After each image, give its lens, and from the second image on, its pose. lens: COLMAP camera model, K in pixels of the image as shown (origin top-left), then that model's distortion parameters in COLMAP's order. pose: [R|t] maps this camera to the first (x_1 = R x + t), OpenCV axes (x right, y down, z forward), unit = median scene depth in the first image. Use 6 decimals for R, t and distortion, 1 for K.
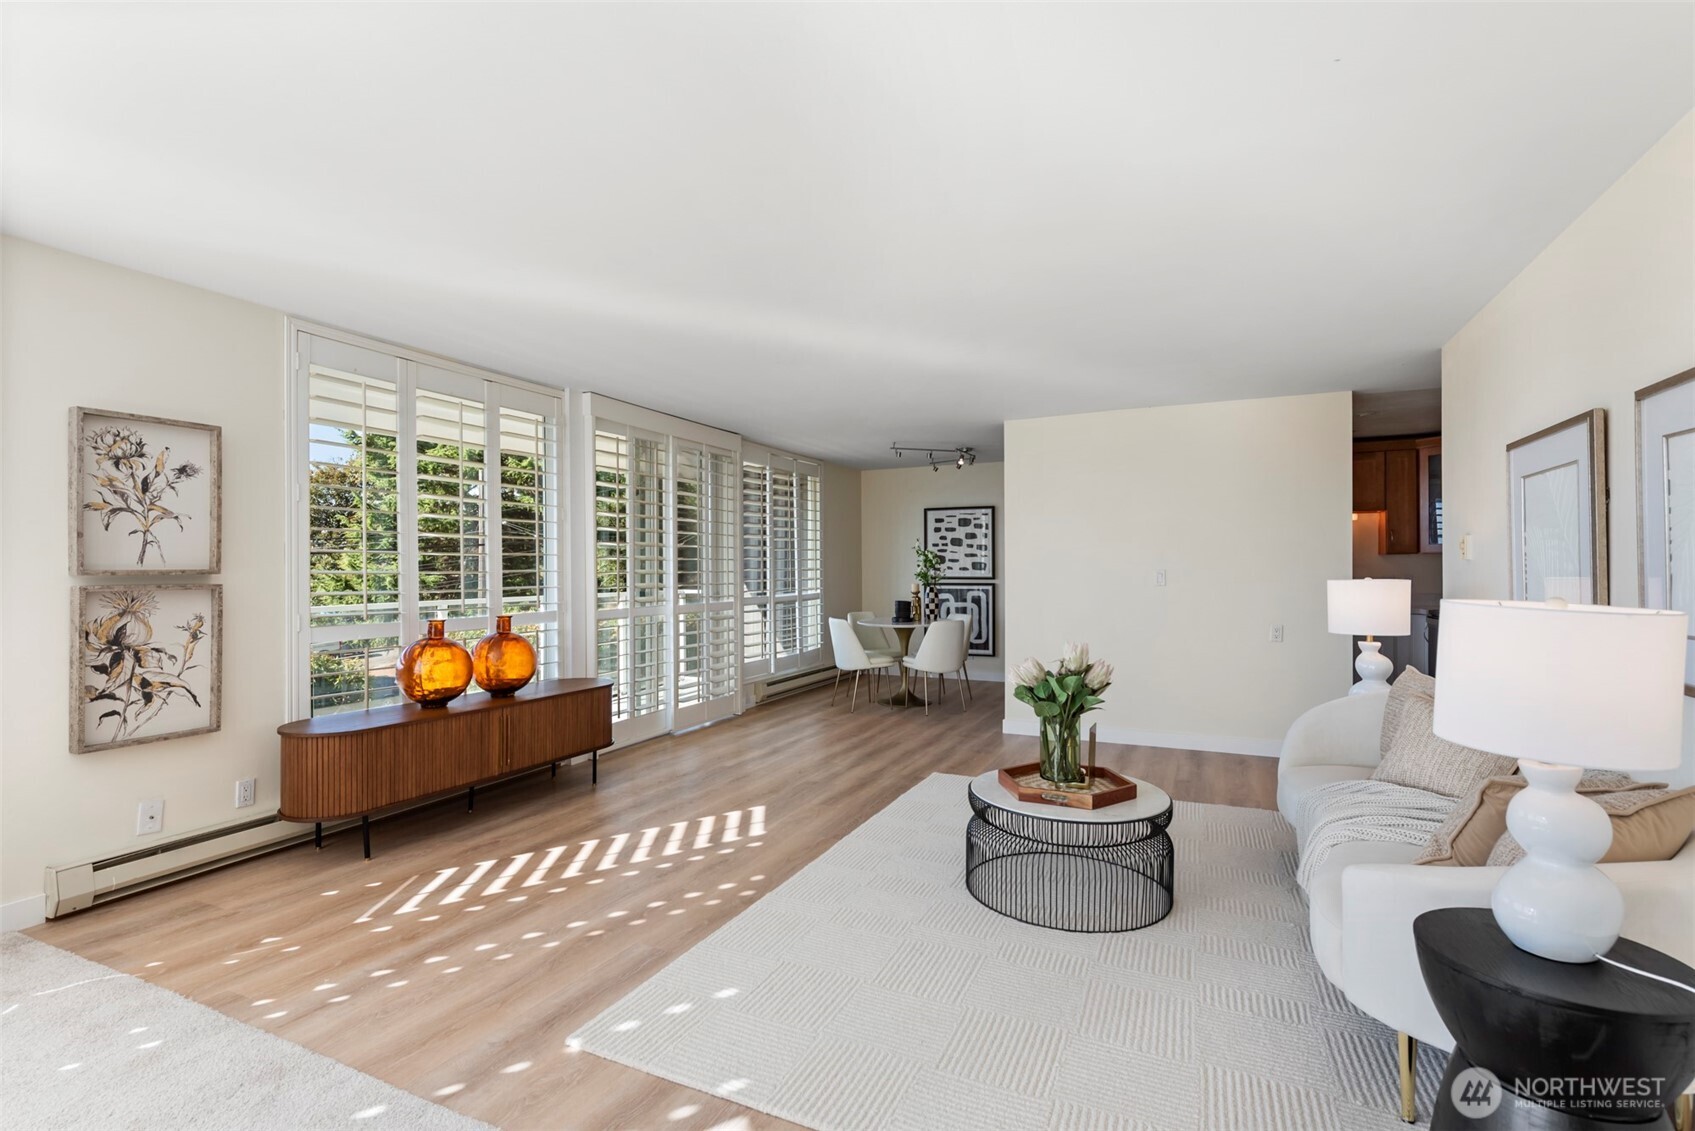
lens RADIAL K [[824.2, 0, 852.8], [0, 824.2, 563.6], [0, 0, 1]] dist [0.001528, 0.000072]
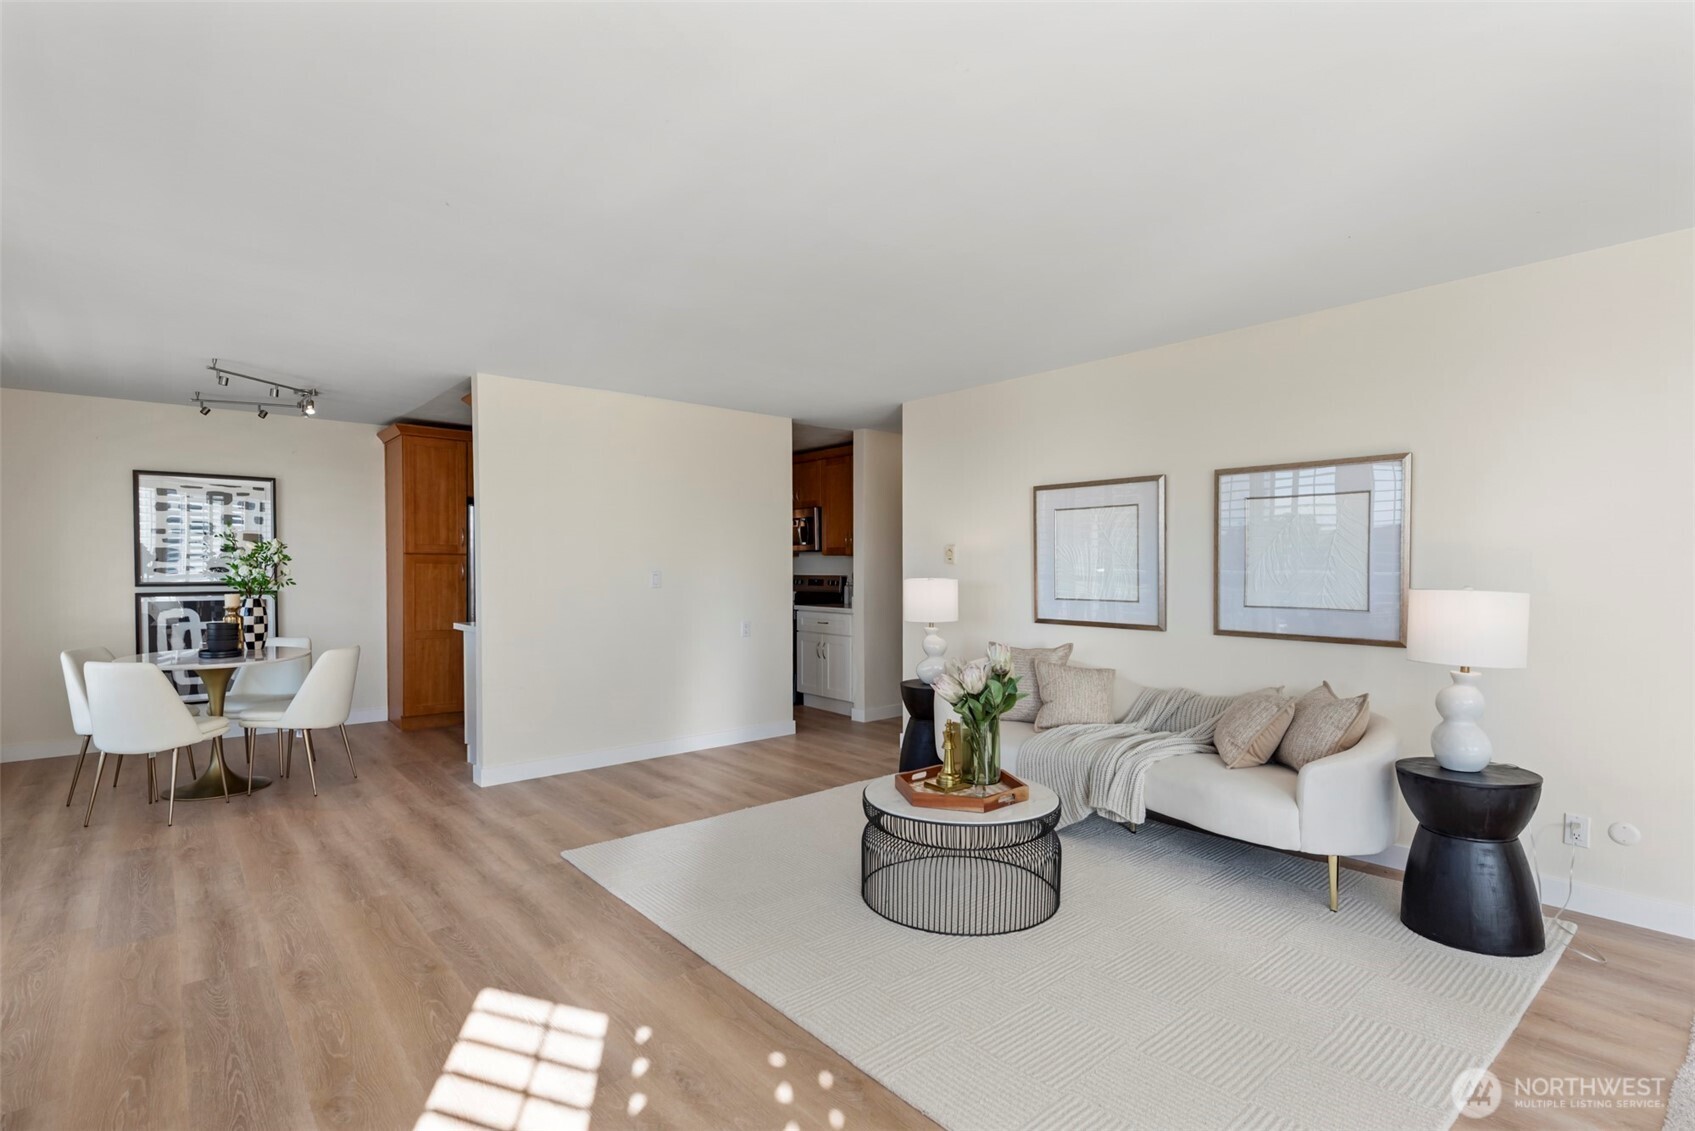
lens RADIAL K [[824.2, 0, 852.5], [0, 824.2, 574.7], [0, 0, 1]] dist [0.001528, 0.000072]
pose [[0.388014, -0.006929, 0.921627, -0.276385], [-0.006702, 0.999924, 0.010339, 0.000424], [-0.921629, -0.010188, 0.387938, 0.287885]]
